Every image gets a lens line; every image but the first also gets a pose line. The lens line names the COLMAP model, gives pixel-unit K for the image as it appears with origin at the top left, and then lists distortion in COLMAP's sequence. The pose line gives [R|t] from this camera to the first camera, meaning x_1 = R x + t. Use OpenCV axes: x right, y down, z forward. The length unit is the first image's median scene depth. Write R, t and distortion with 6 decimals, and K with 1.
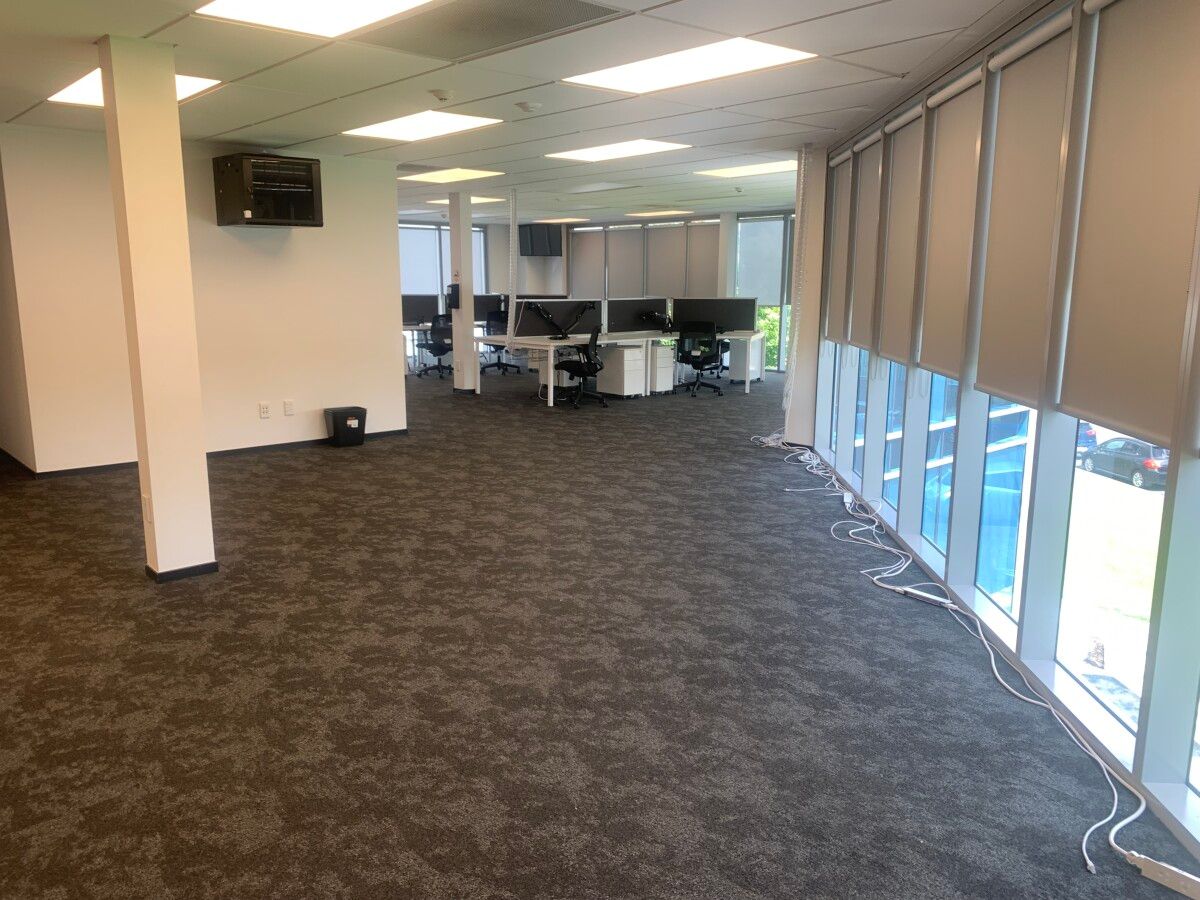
lens RADIAL K [[919.6, 0, 577.9], [0, 919.6, 486.1], [0, 0, 1]] dist [0.115883, -0.002449]
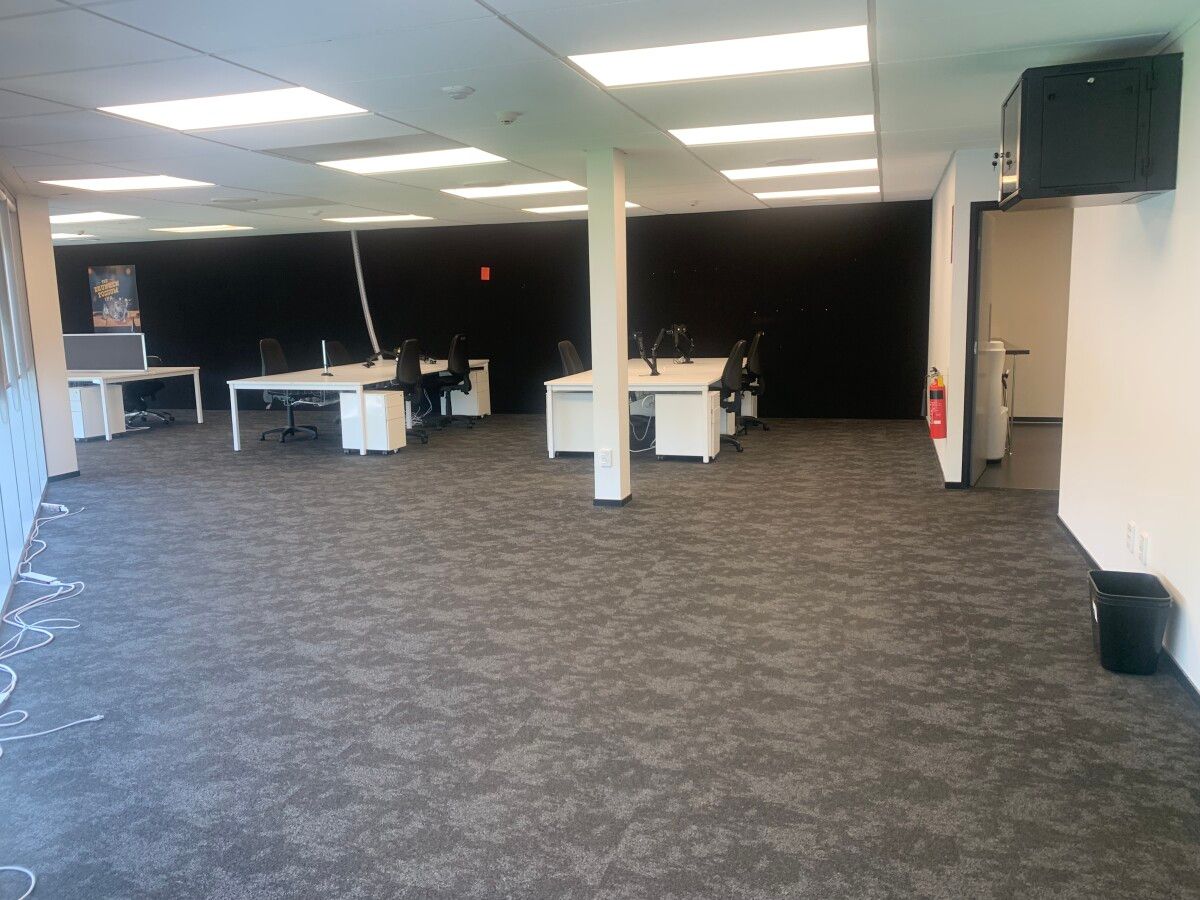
lens RADIAL K [[905.9, 0, 600.0], [0, 905.9, 450.0], [0, 0, 1]] dist [0.109052, -0.234077]
pose [[-0.846579, 0.107224, -0.521351, 0.294341], [-0.093735, 0.934156, 0.344333, -0.423406], [0.523944, 0.340374, -0.780787, 1.849522]]
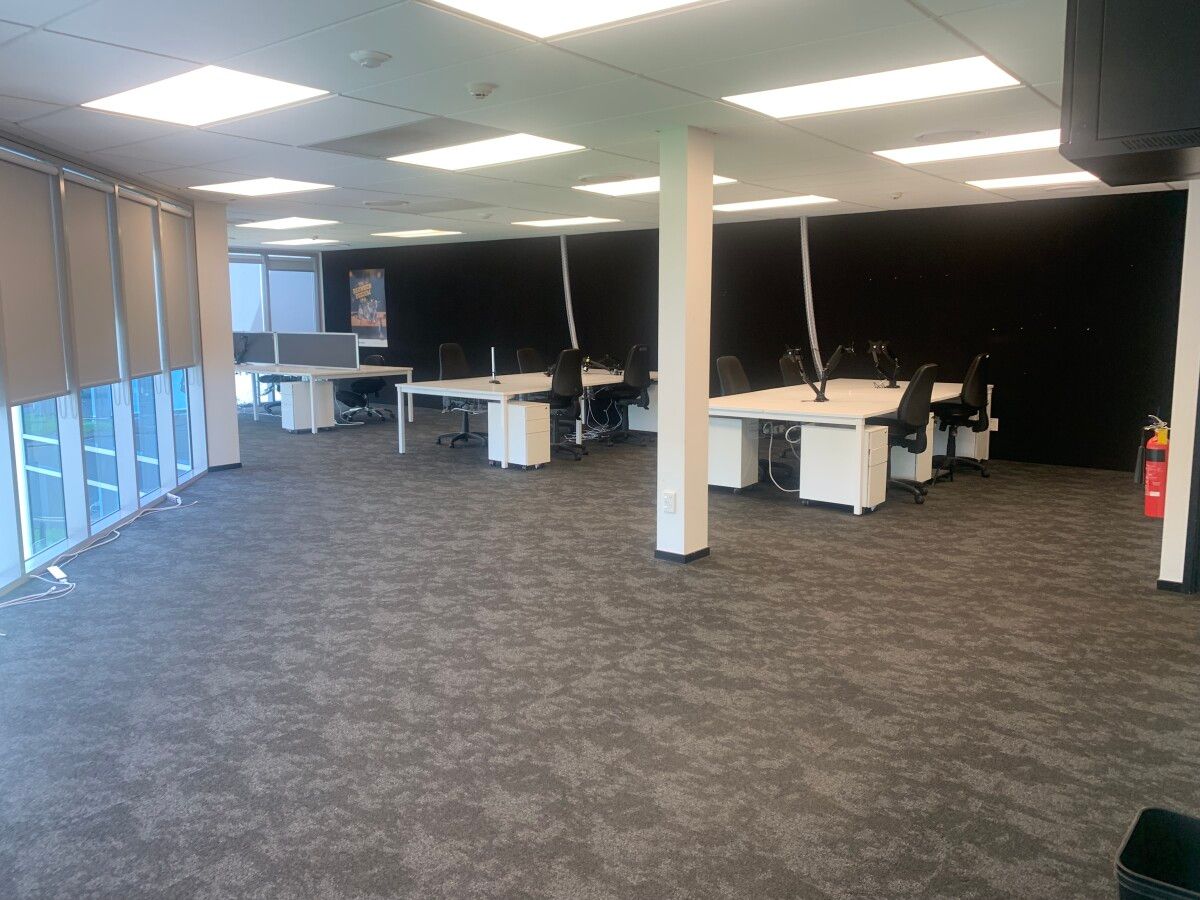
lens RADIAL K [[914.8, 0, 600.0], [0, 914.8, 450.0], [0, 0, 1]] dist [0.014484, -0.006903]
pose [[-0.980783, 0.033421, -0.192216, -0.084302], [-0.039181, 0.931406, 0.361867, -0.410807], [0.191125, 0.362445, -0.912198, 1.790652]]
